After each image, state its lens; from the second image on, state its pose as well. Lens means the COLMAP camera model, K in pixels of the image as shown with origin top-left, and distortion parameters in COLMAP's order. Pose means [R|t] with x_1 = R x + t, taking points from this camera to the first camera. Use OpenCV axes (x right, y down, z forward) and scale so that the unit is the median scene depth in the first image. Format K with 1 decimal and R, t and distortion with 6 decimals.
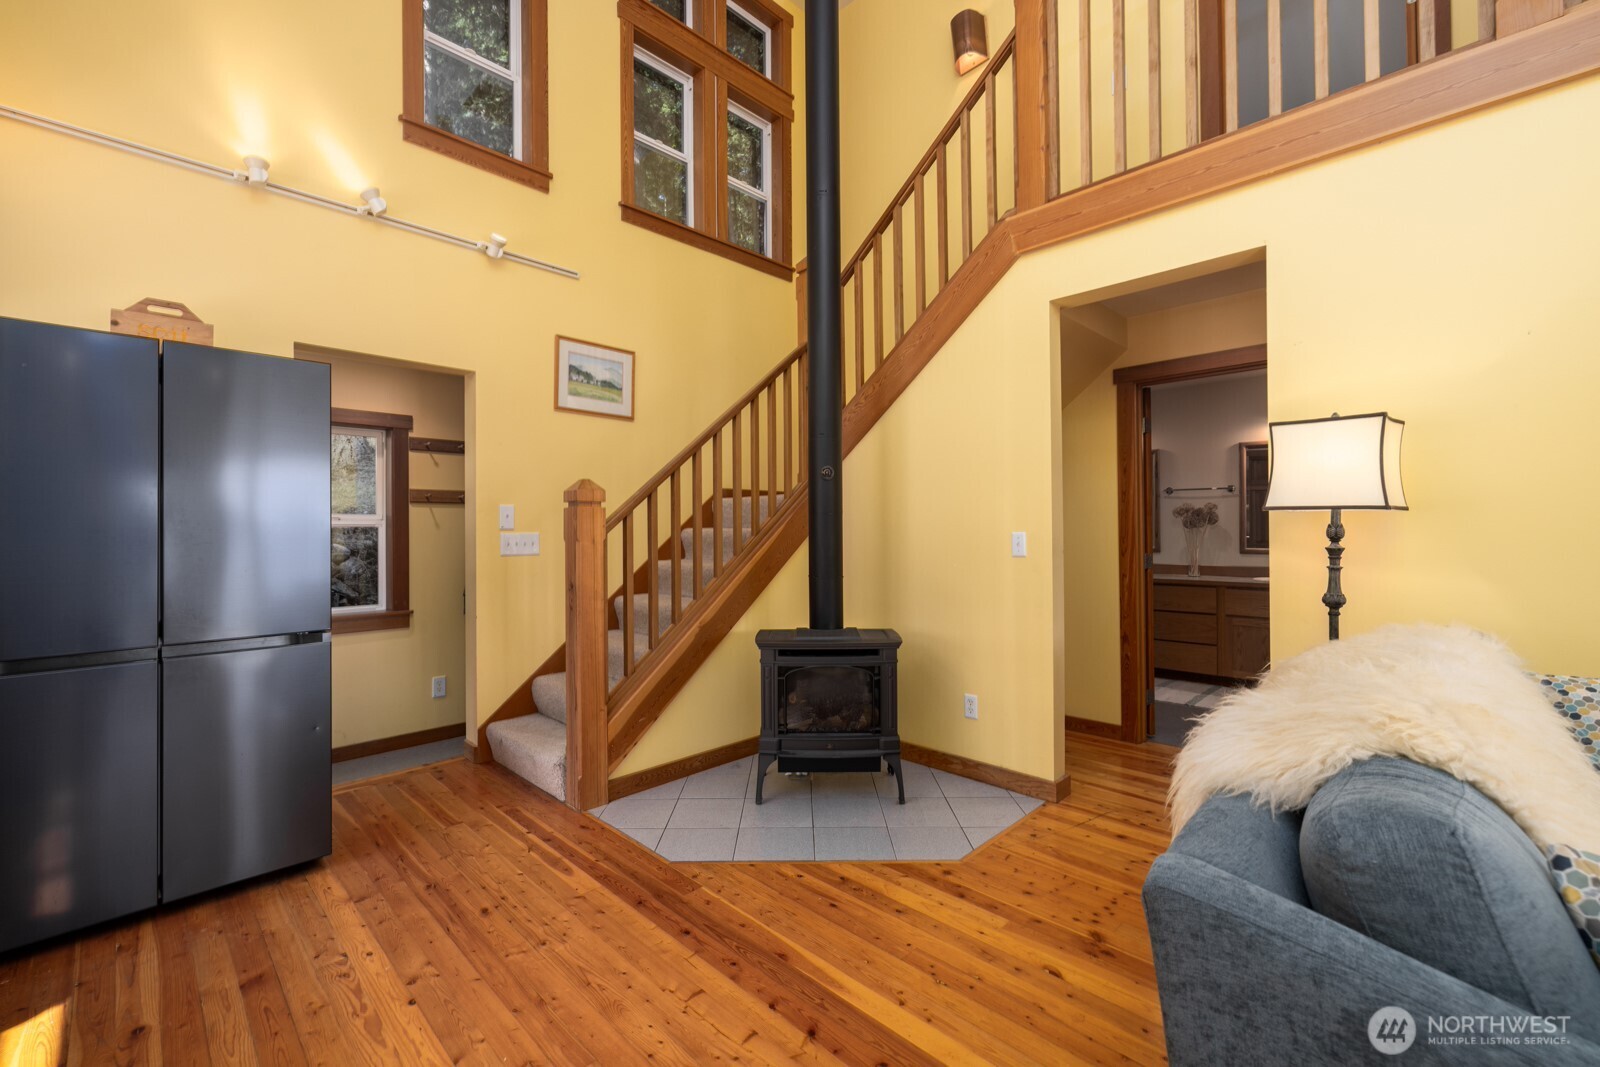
lens RADIAL K [[674.9, 0, 800.1], [0, 674.9, 522.8], [0, 0, 1]] dist [0.000695, 0.000703]
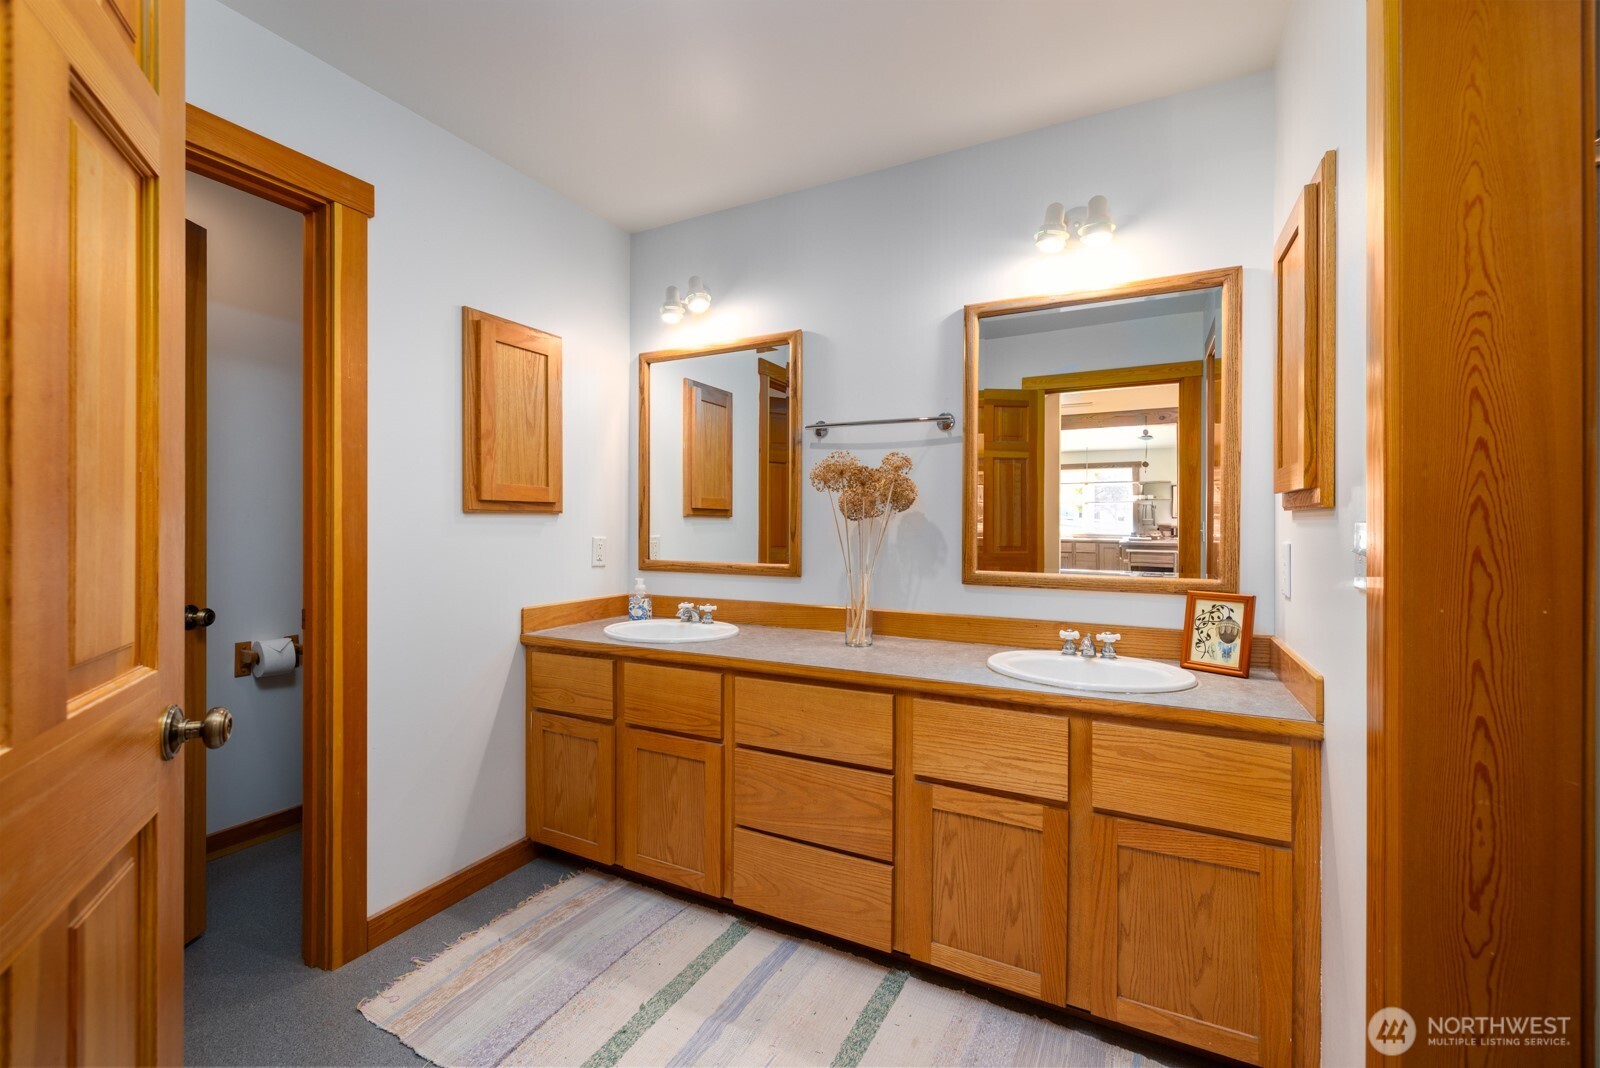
lens RADIAL K [[674.9, 0, 802.8], [0, 674.9, 525.7], [0, 0, 1]] dist [0.000695, 0.000703]
pose [[0.956282, -0.001936, 0.292441, 0.439868], [-0.003352, 0.999840, 0.017580, 0.005333], [-0.292428, -0.017791, 0.956122, 0.640260]]
